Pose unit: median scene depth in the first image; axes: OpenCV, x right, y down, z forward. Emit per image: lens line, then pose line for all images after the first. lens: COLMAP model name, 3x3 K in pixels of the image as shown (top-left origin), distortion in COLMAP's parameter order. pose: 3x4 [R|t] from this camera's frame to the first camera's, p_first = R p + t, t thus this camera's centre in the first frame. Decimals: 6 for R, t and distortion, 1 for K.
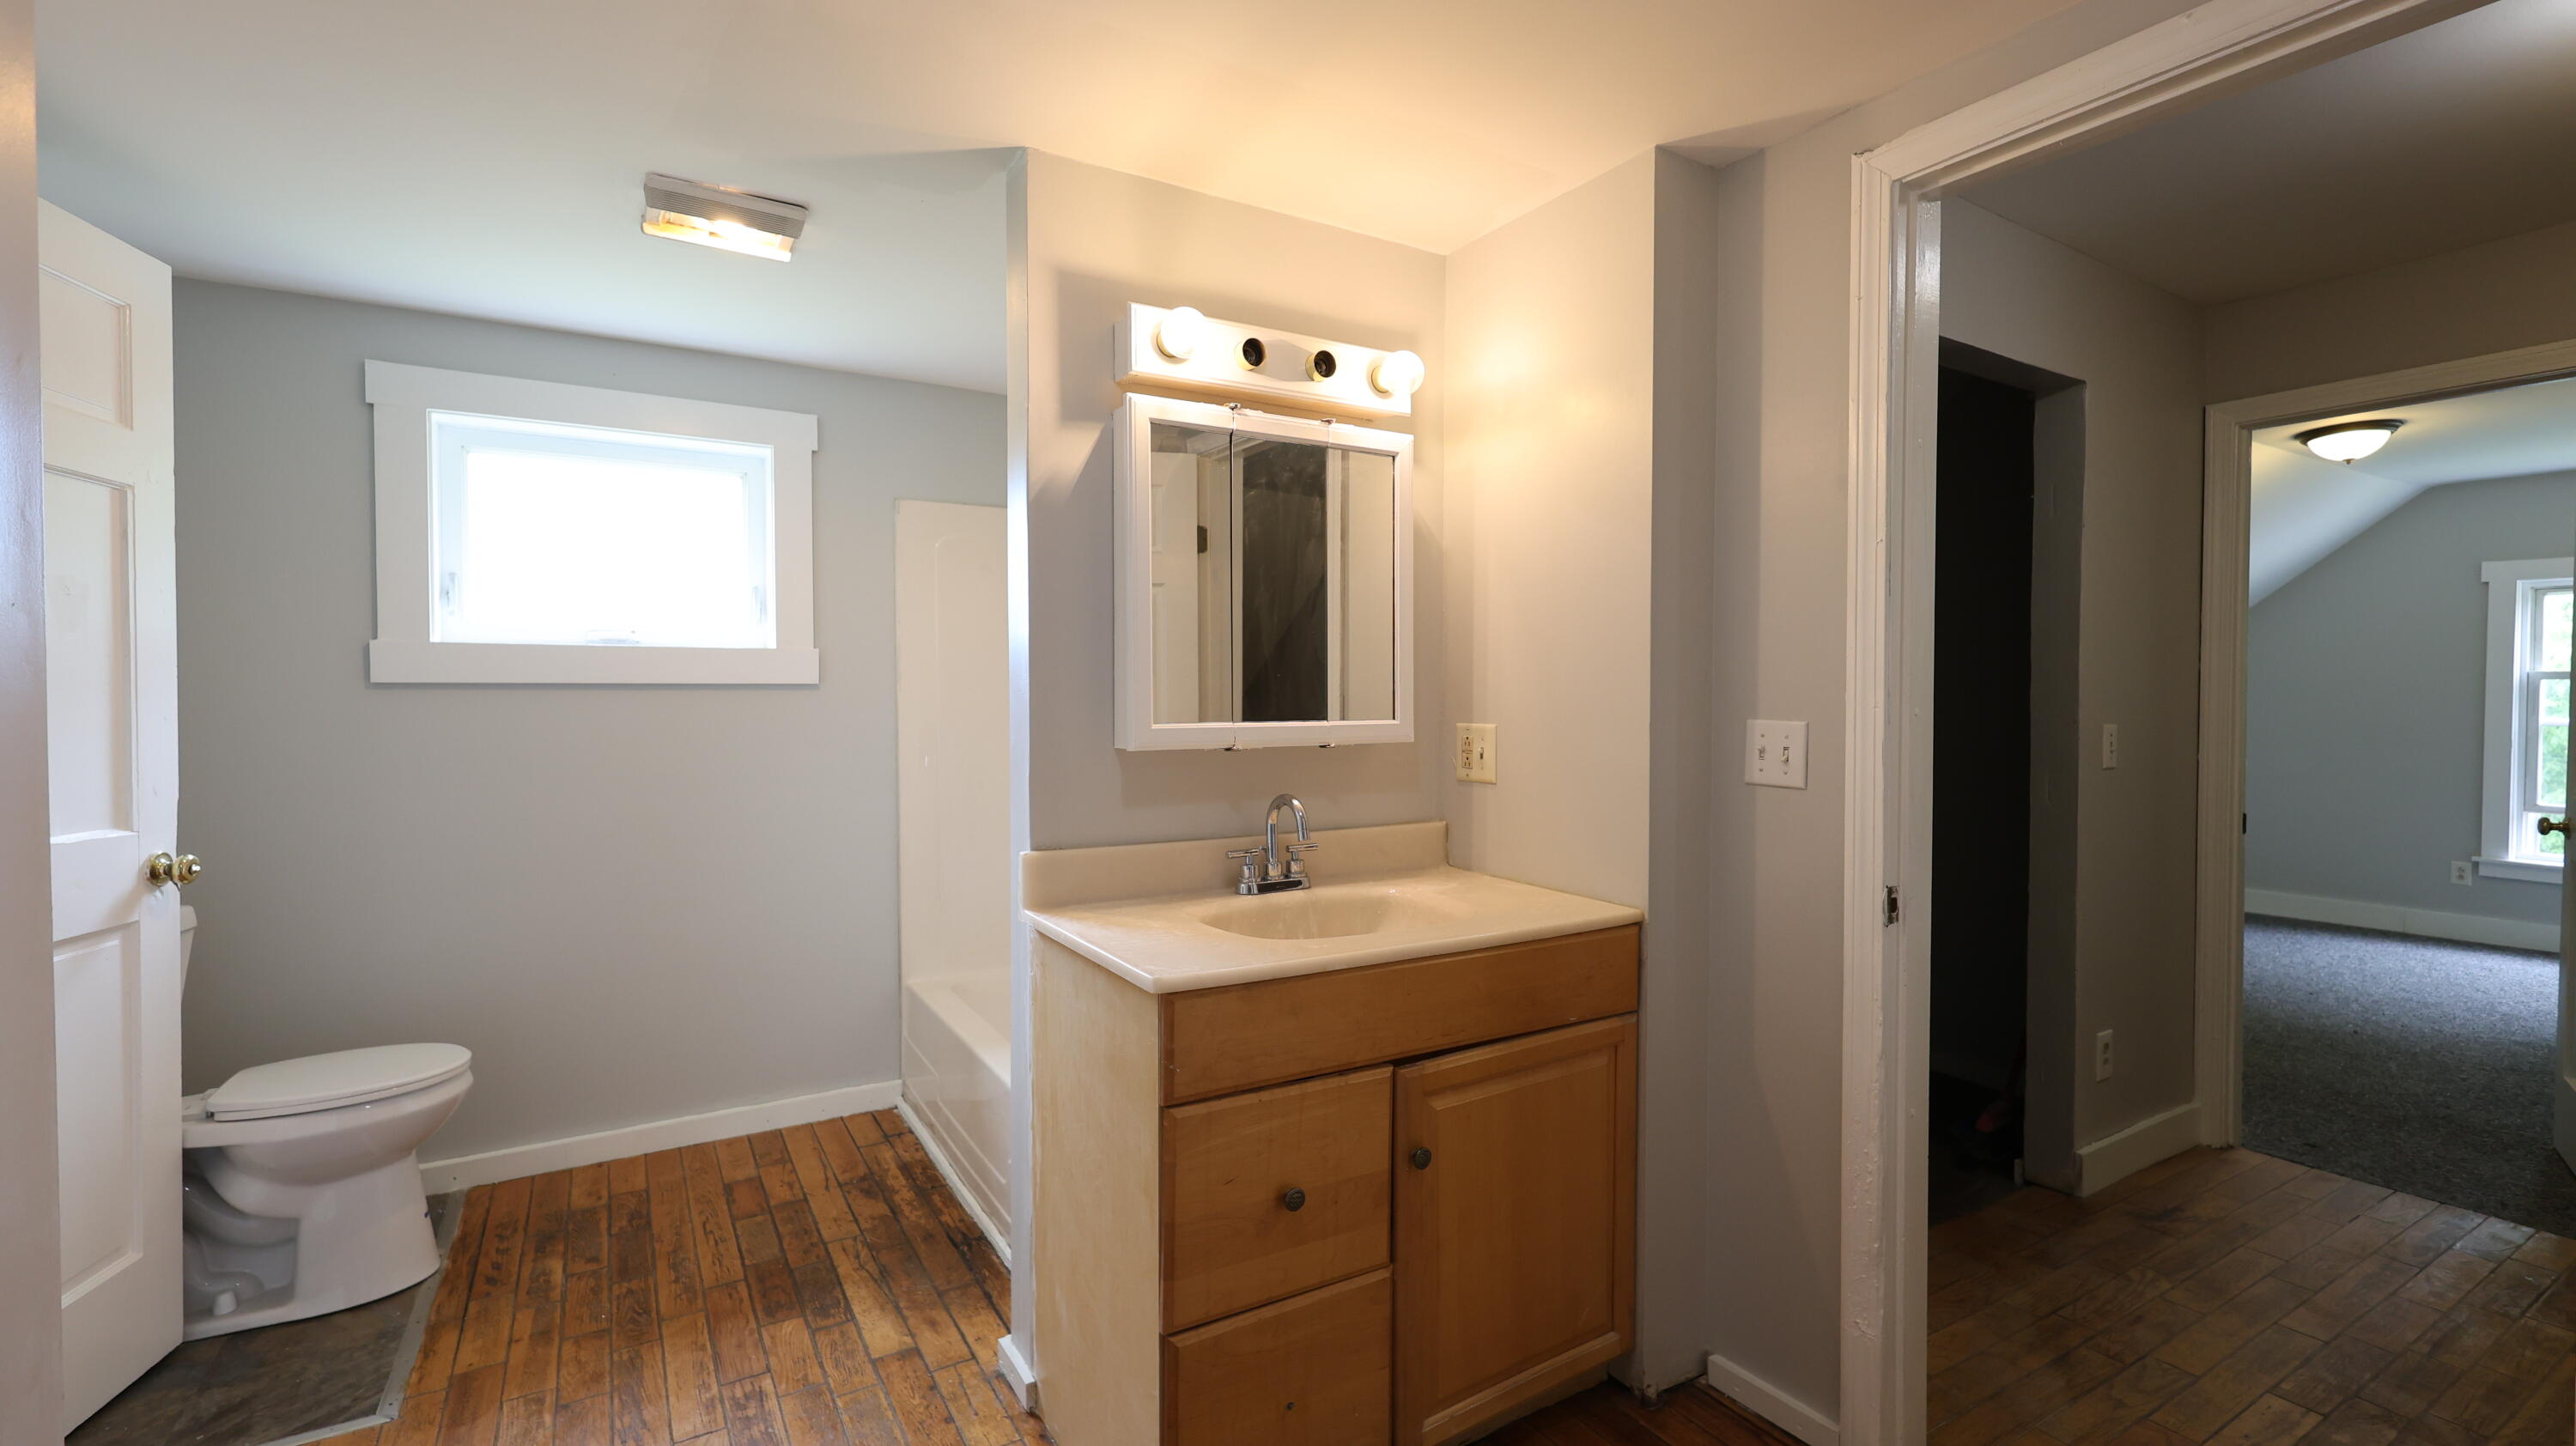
lens RADIAL K [[1109.7, 0, 1288.4], [0, 1109.7, 716.0], [0, 0, 1]] dist [0.001721, -0.000219]
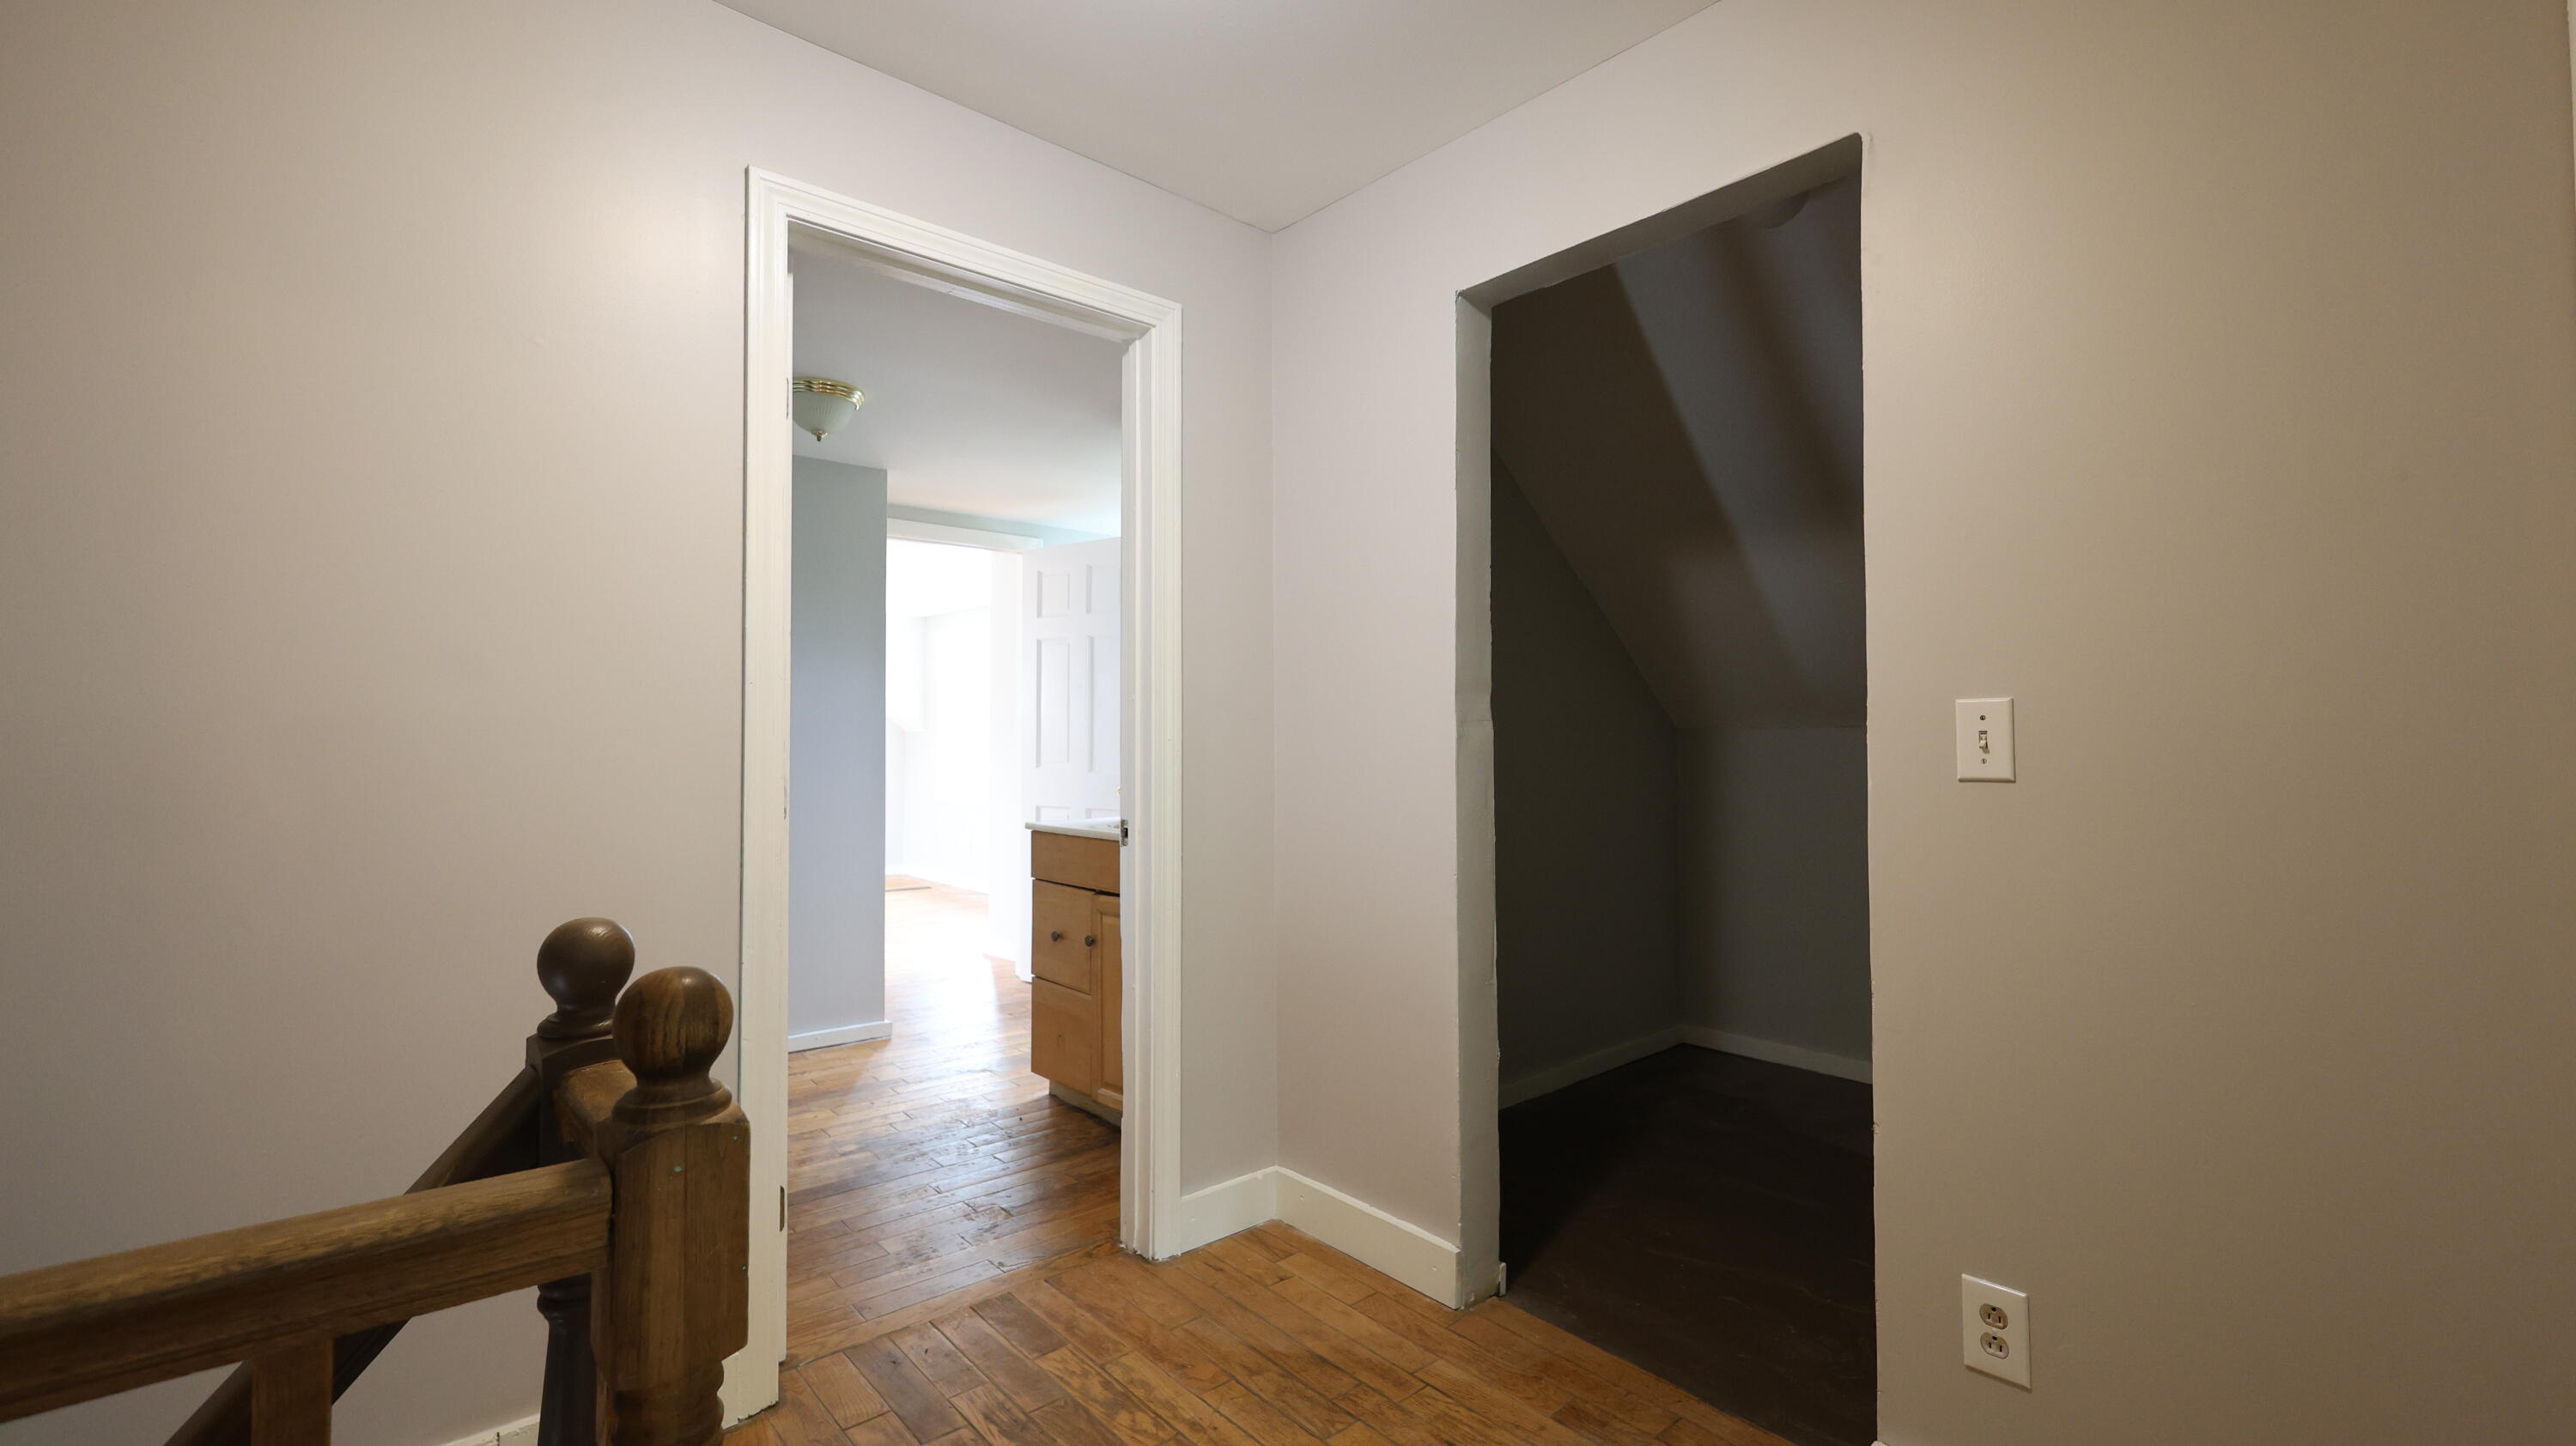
lens RADIAL K [[1109.6, 0, 1288.9], [0, 1109.6, 714.6], [0, 0, 1]] dist [0.001366, 0.000151]
pose [[0.165228, -0.034738, -0.985643, 1.725794], [-0.013929, 0.999198, -0.037551, 0.058250], [0.986157, 0.019934, 0.164612, 0.833982]]
